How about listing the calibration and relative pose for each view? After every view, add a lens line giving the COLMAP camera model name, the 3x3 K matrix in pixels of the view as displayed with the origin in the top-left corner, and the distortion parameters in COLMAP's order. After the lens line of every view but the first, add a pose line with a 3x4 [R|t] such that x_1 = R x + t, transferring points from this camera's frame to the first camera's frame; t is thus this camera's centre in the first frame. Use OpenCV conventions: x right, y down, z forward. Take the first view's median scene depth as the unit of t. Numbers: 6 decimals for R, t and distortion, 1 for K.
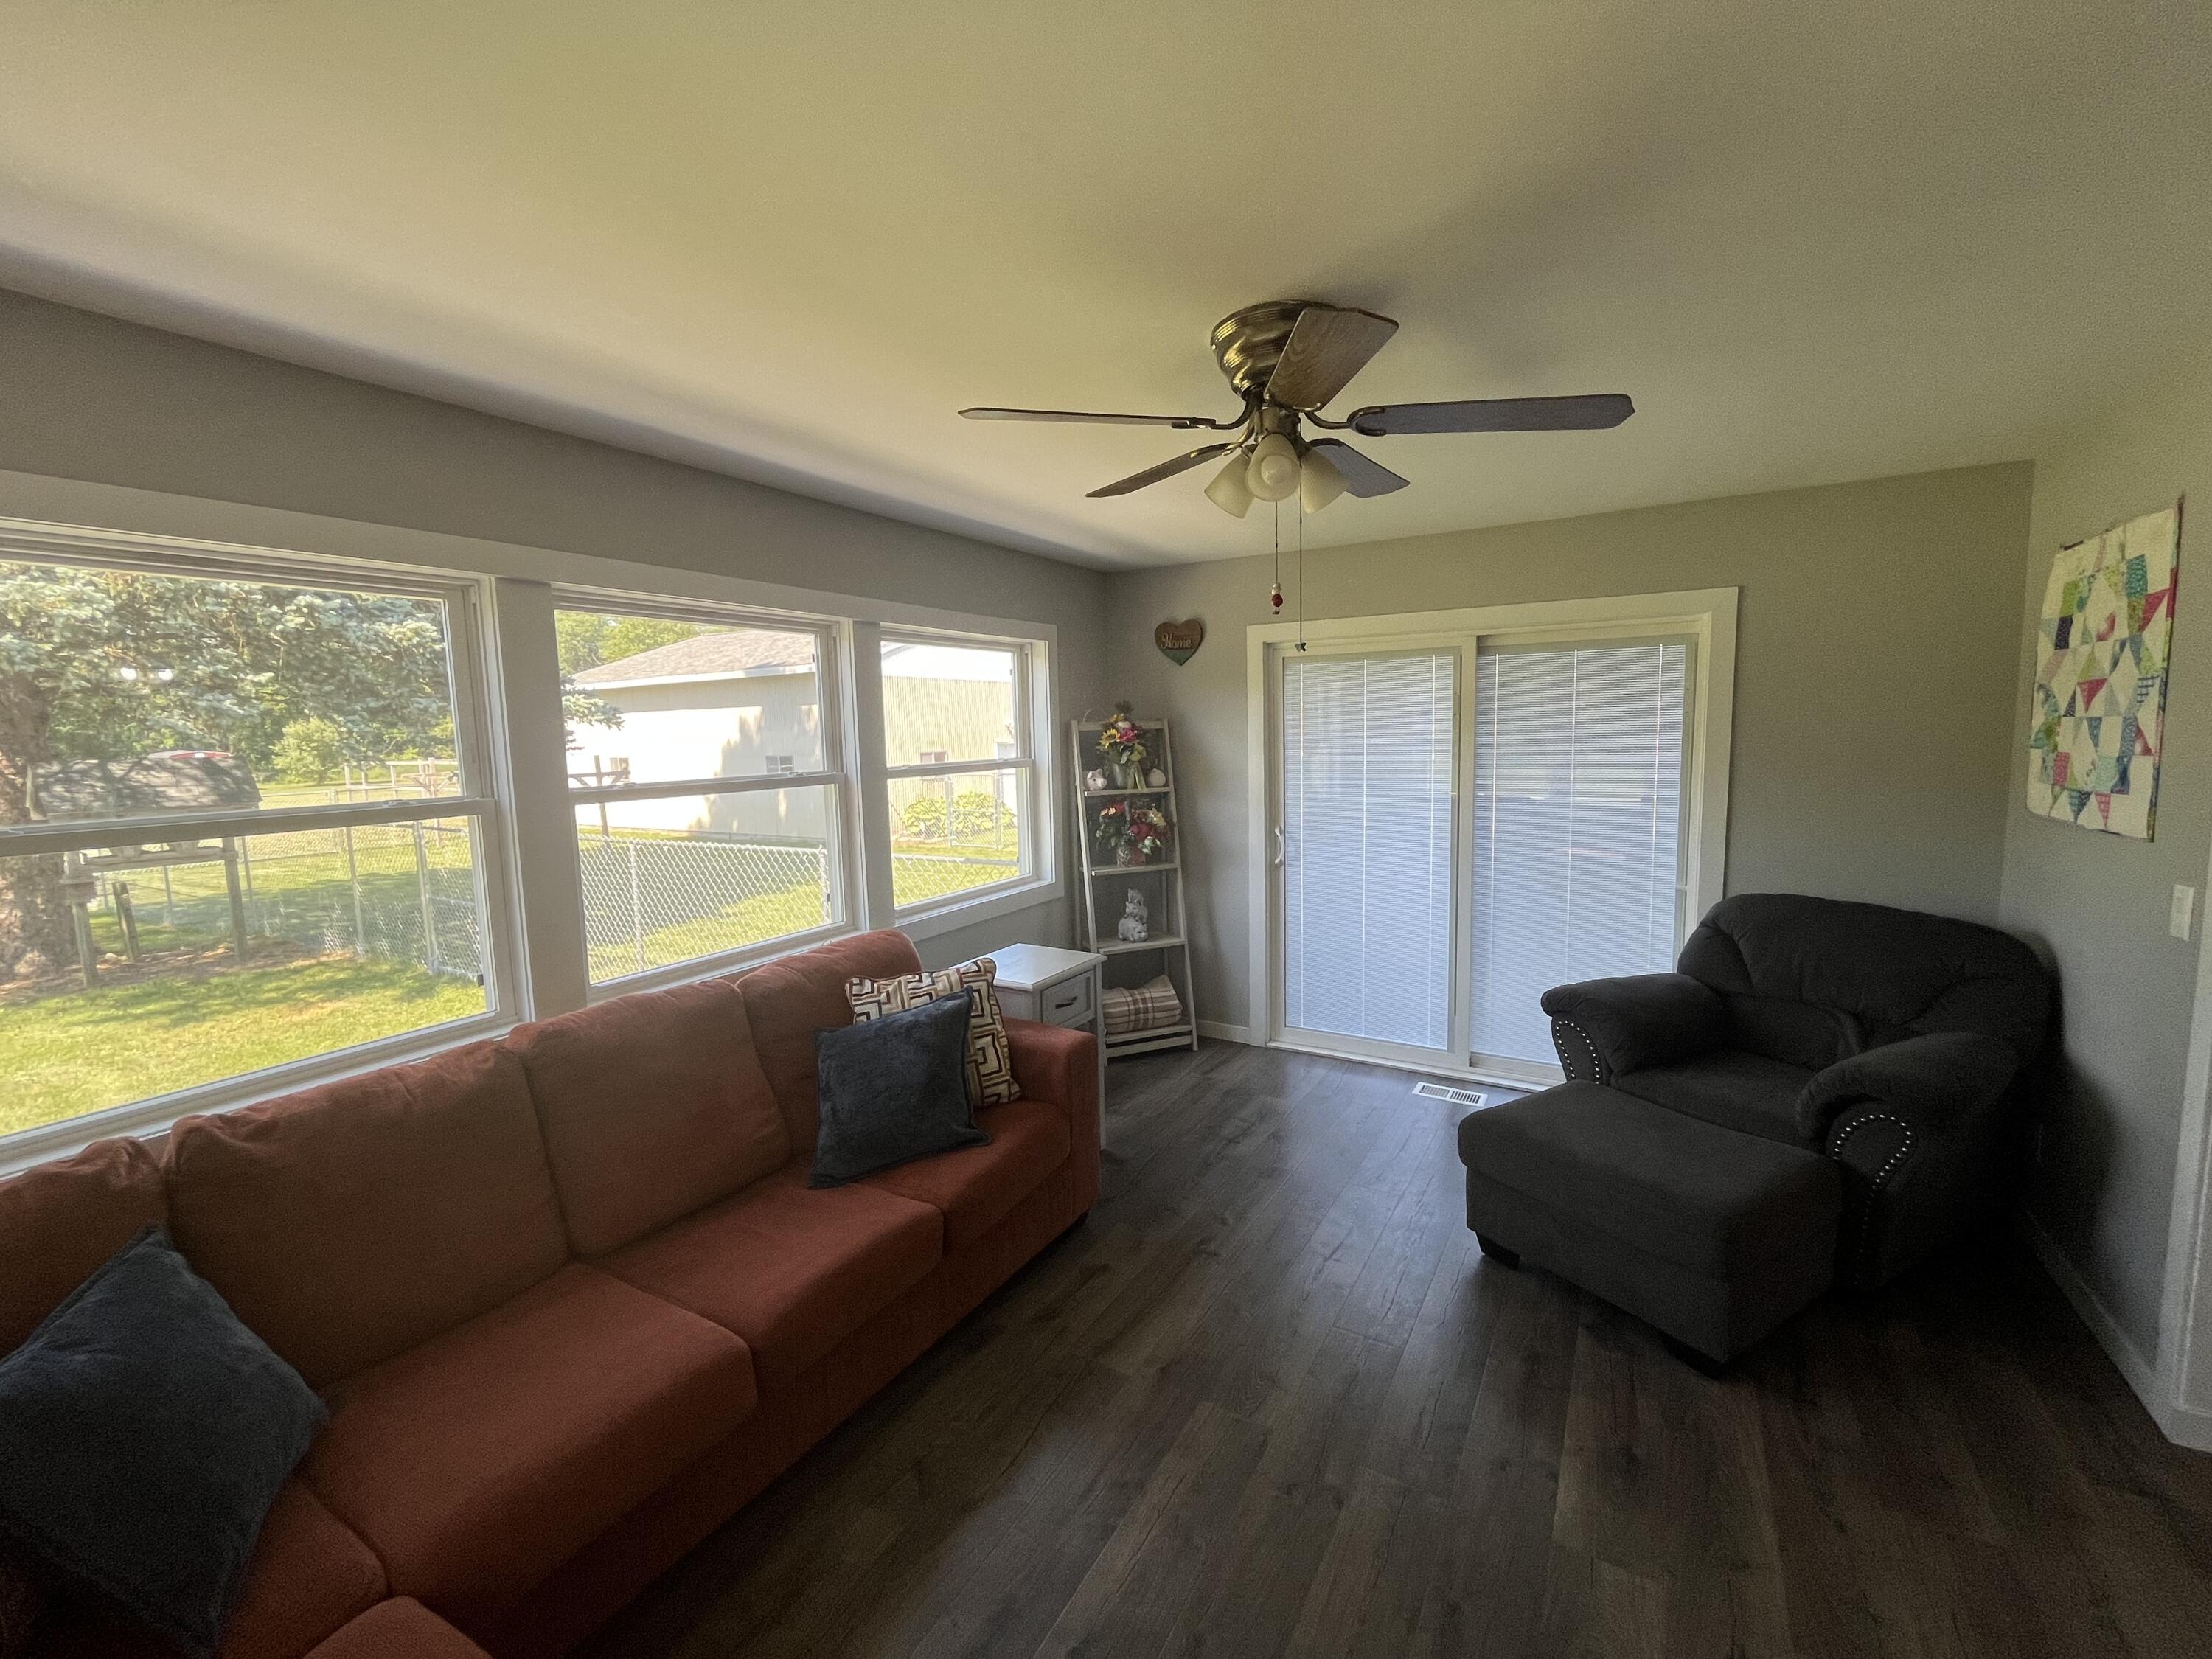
lens RADIAL K [[905.6, 0, 1097.3], [0, 905.6, 827.7], [0, 0, 1]] dist [-0.001688, 0.000754]
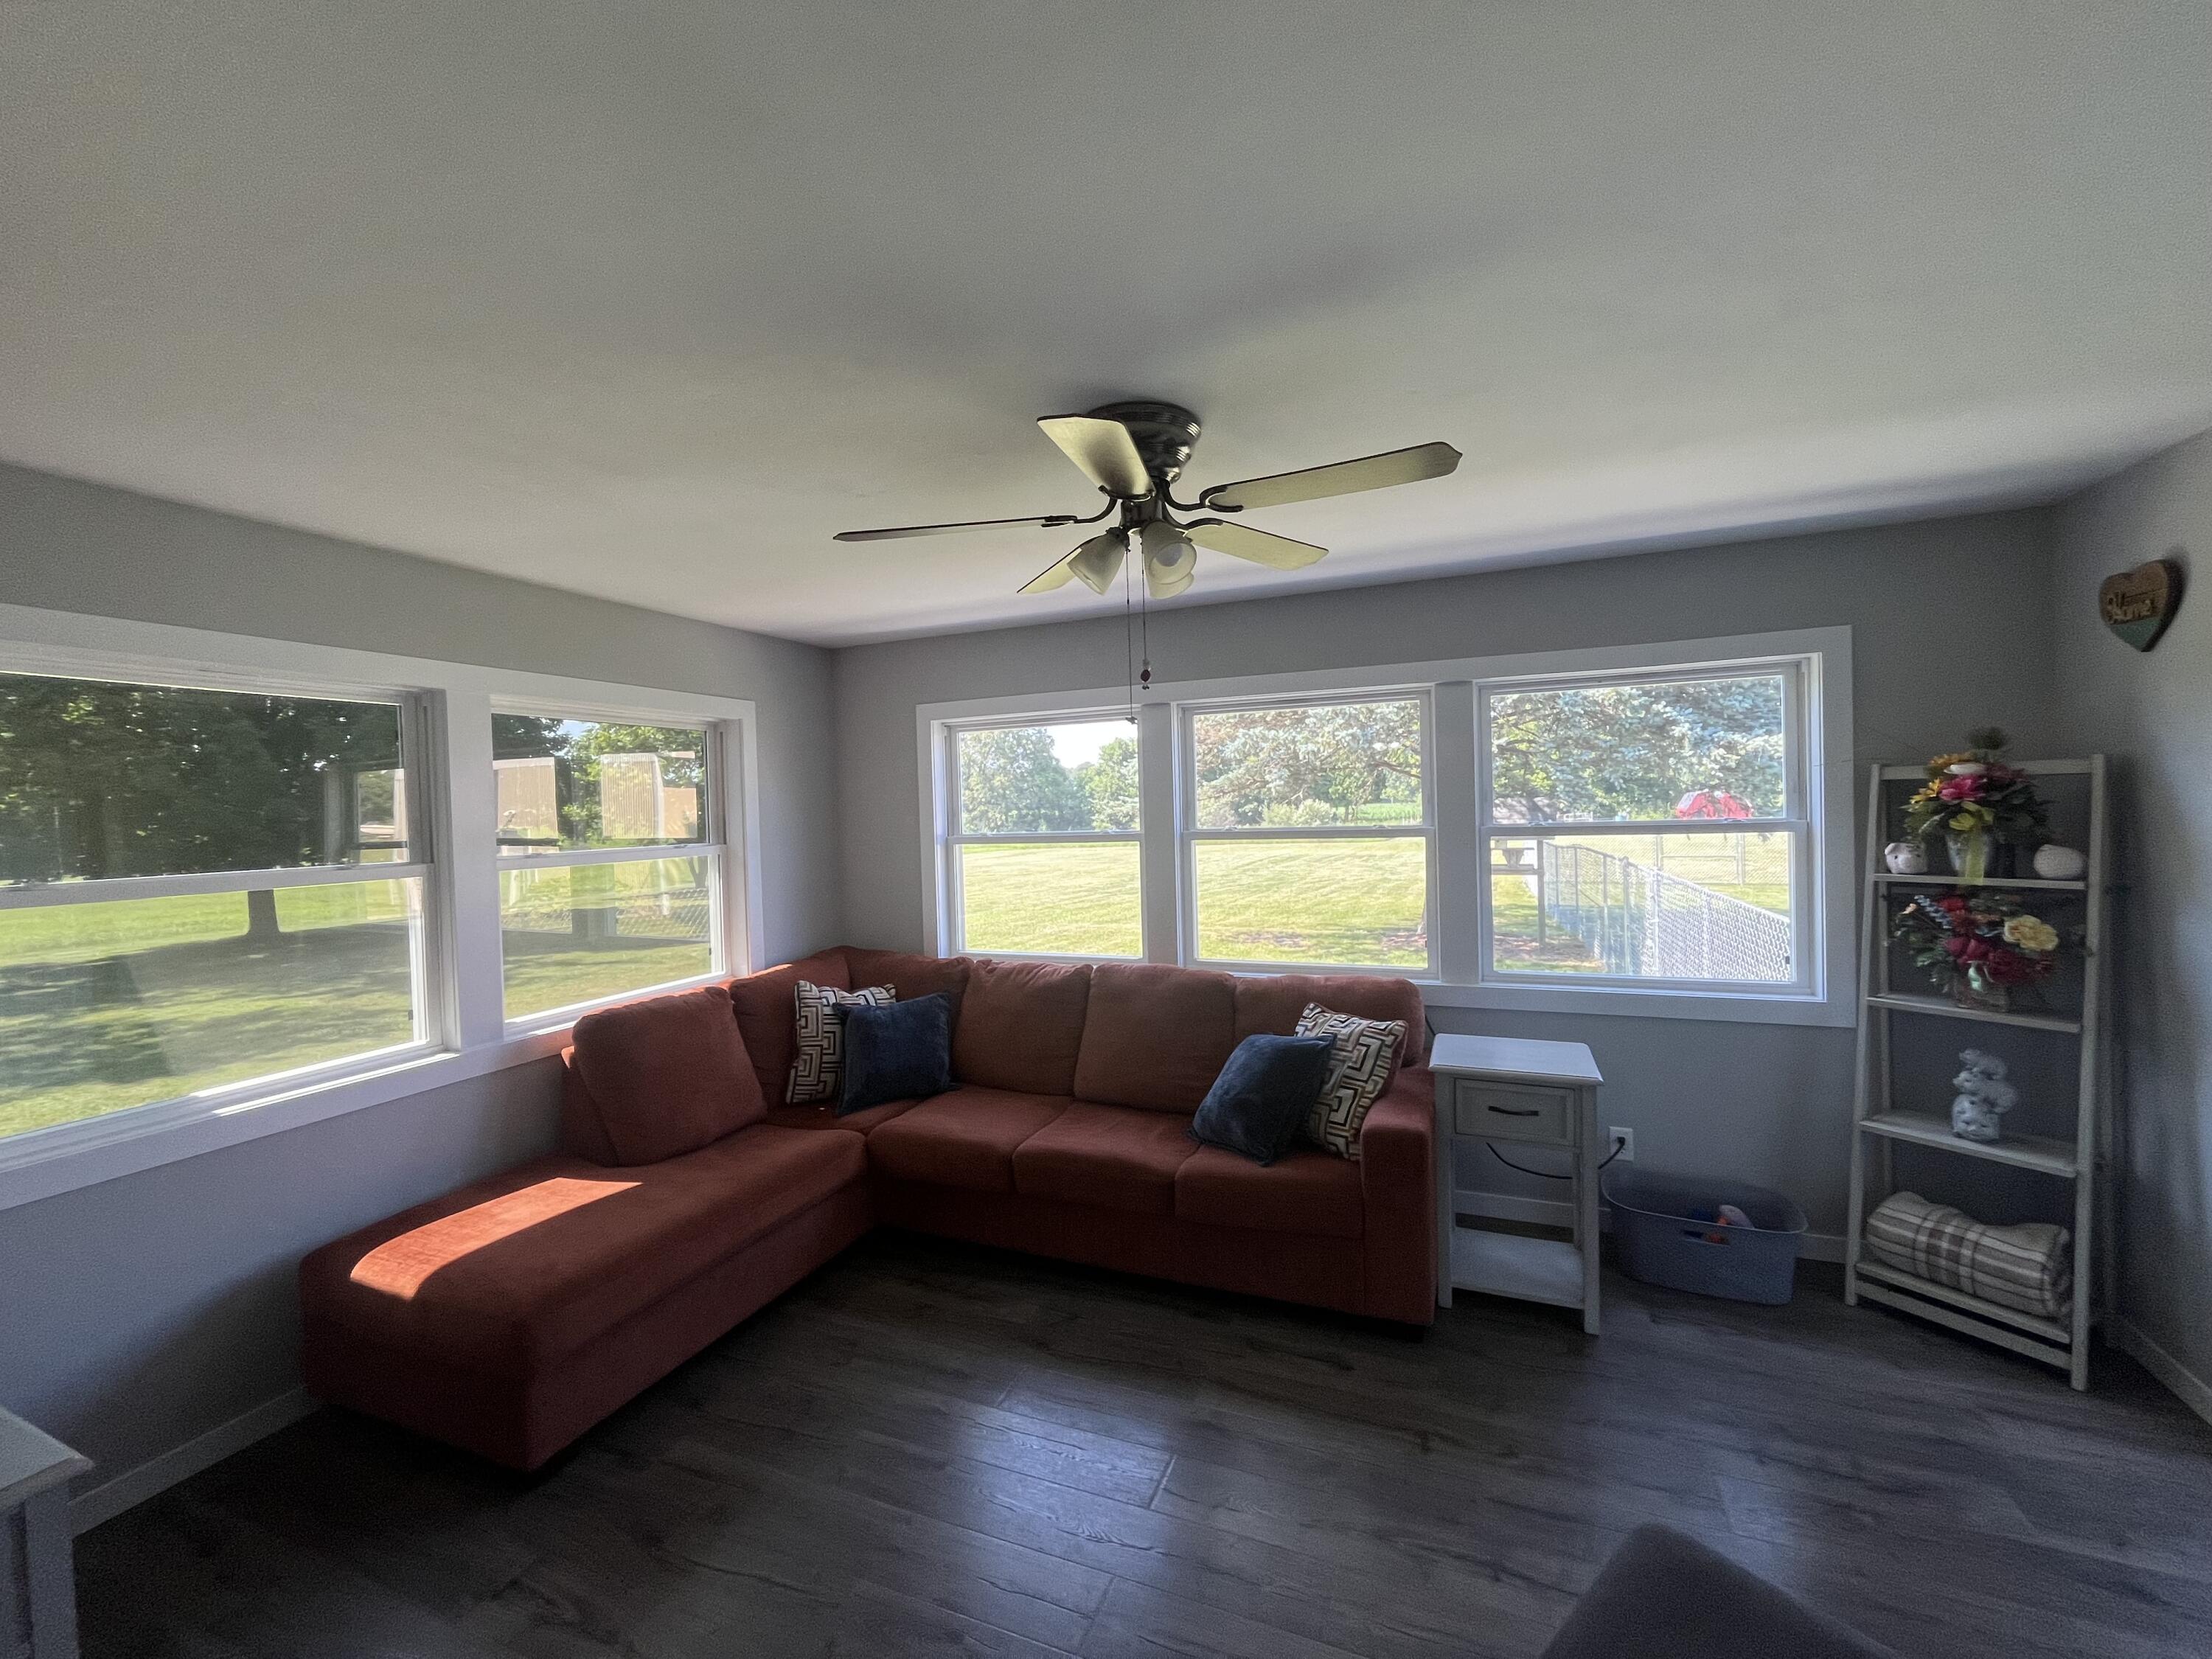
lens RADIAL K [[905.6, 0, 1098.4], [0, 905.6, 827.2], [0, 0, 1]] dist [-0.001688, 0.000754]
pose [[0.155461, 0.040776, -0.987000, 0.533132], [-0.083664, 0.996101, 0.027974, -0.044148], [0.984293, 0.078227, 0.158267, 0.345202]]
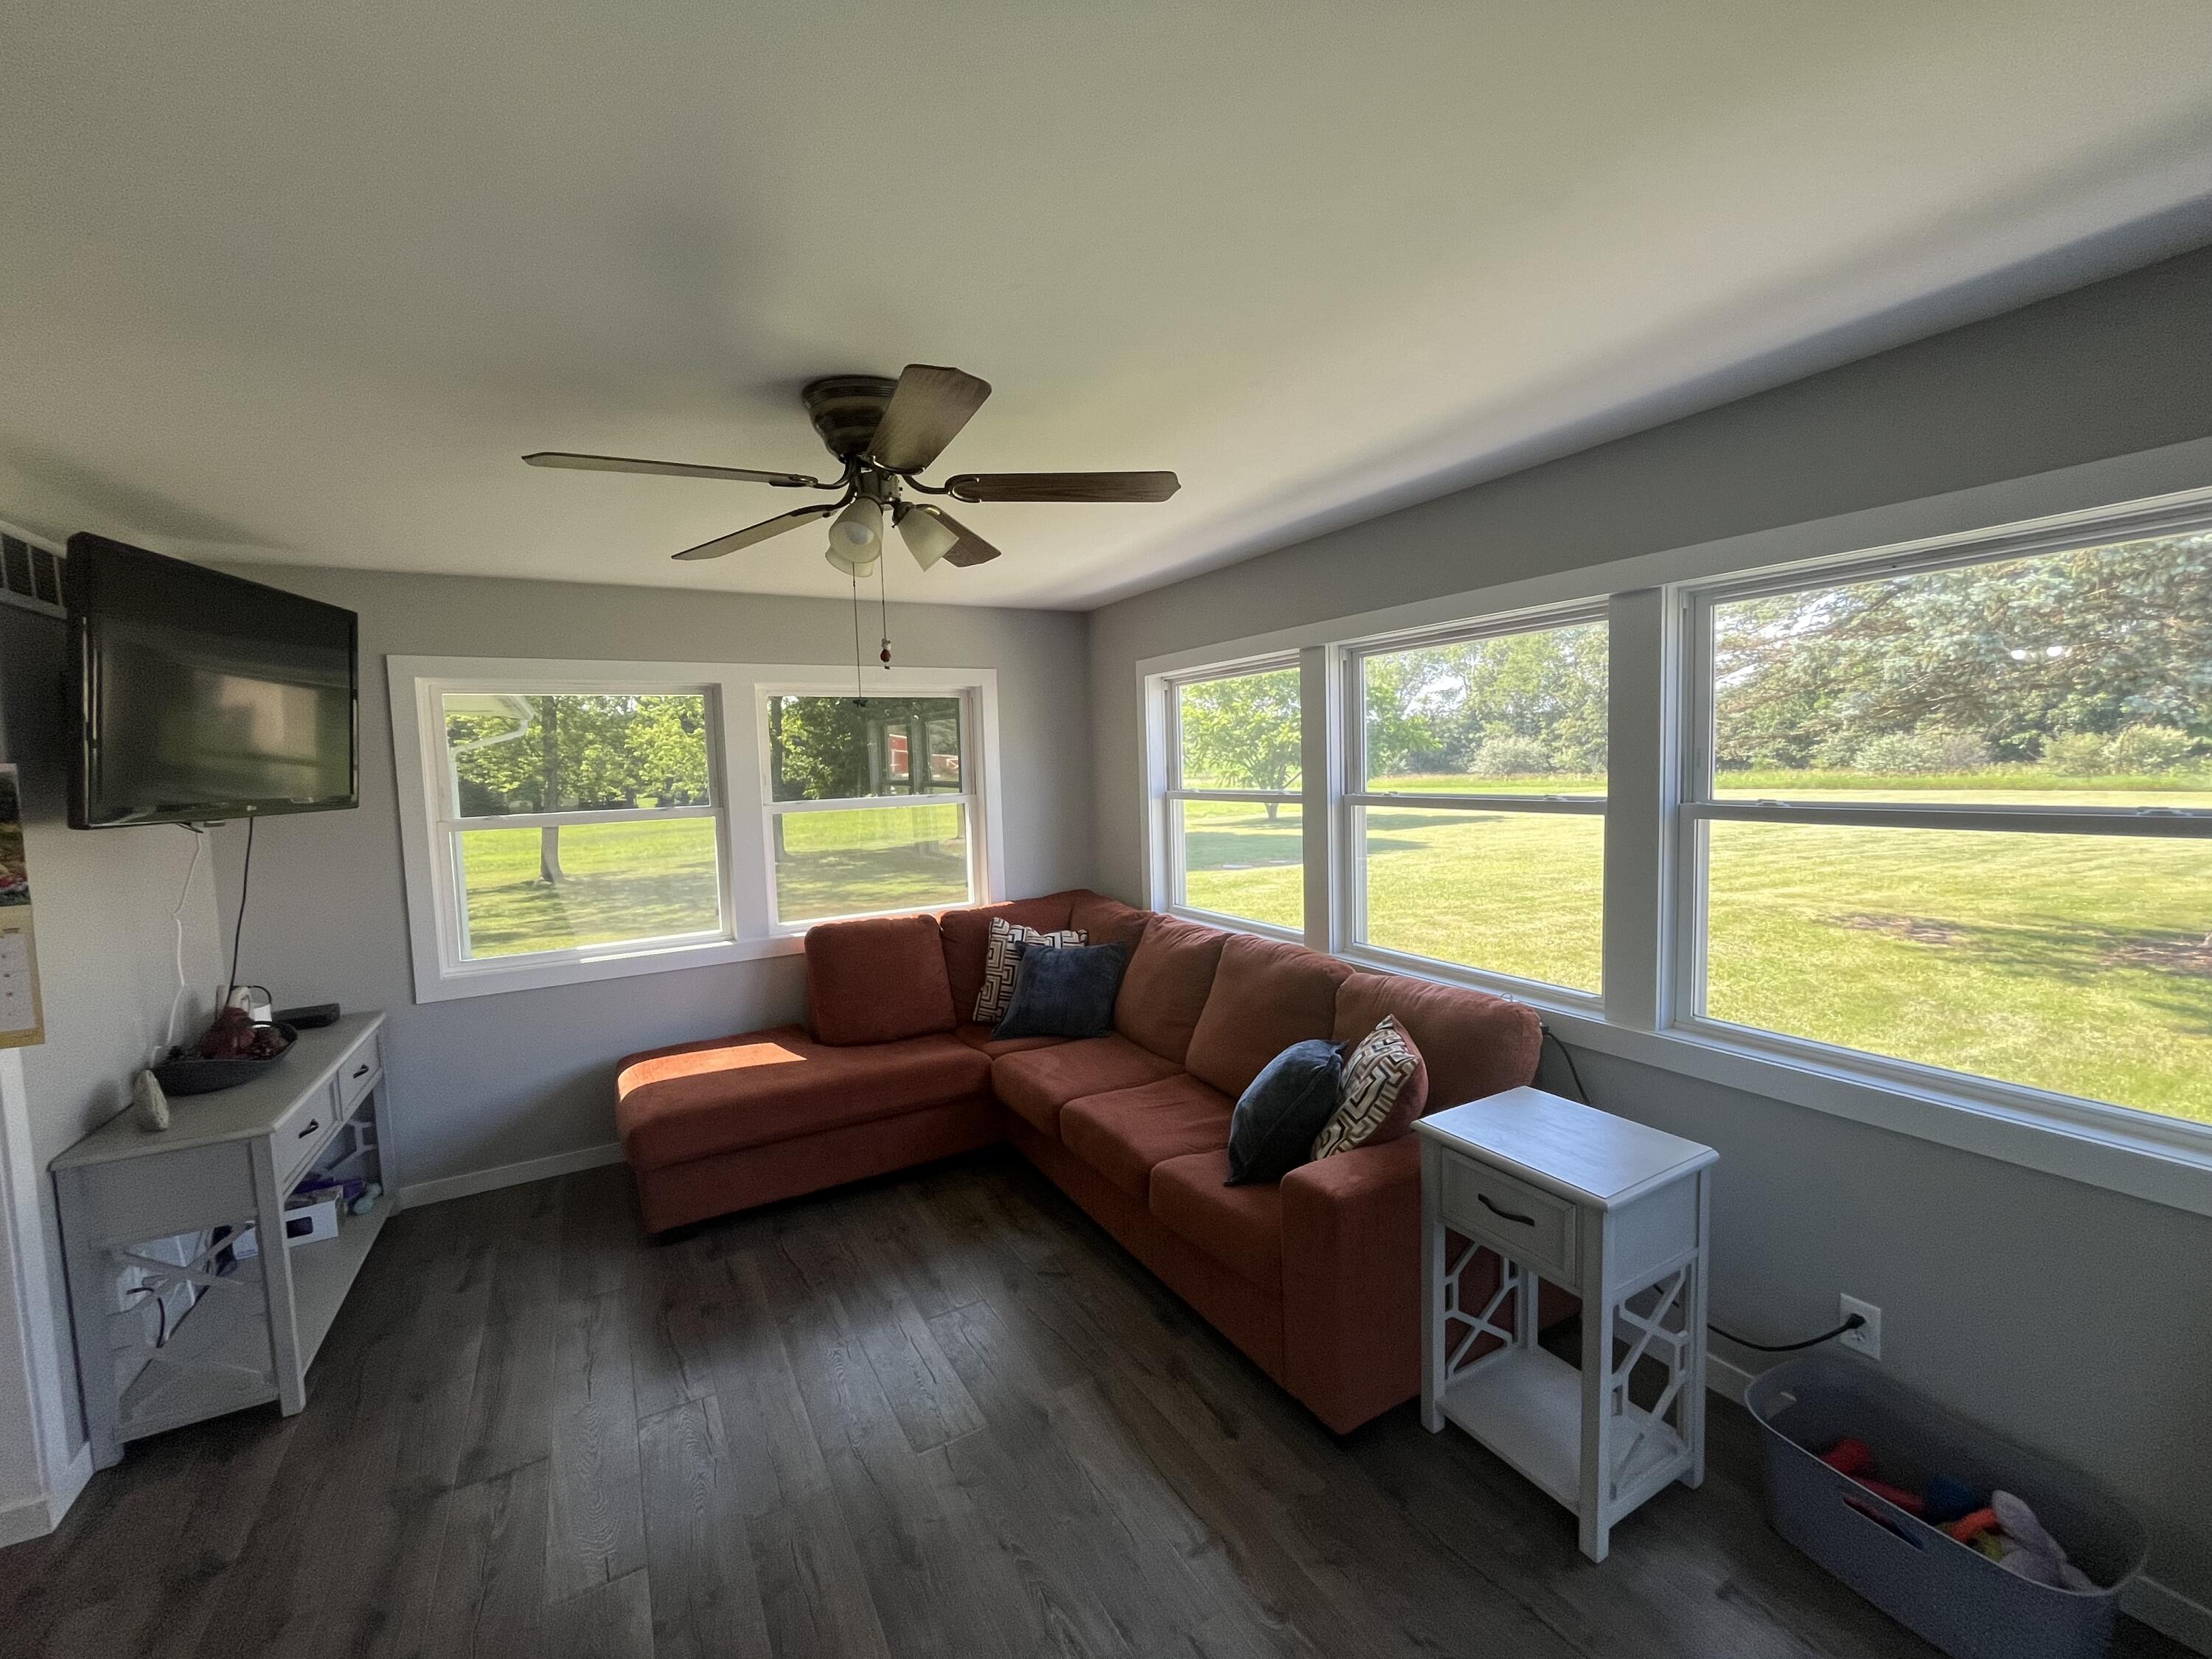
lens RADIAL K [[905.6, 0, 1106.2], [0, 905.6, 823.8], [0, 0, 1]] dist [-0.001688, 0.000754]
pose [[-0.475695, 0.101840, -0.873695, 0.436163], [-0.055324, 0.987845, 0.145267, -0.097985], [0.877869, 0.117439, -0.464278, 0.749068]]
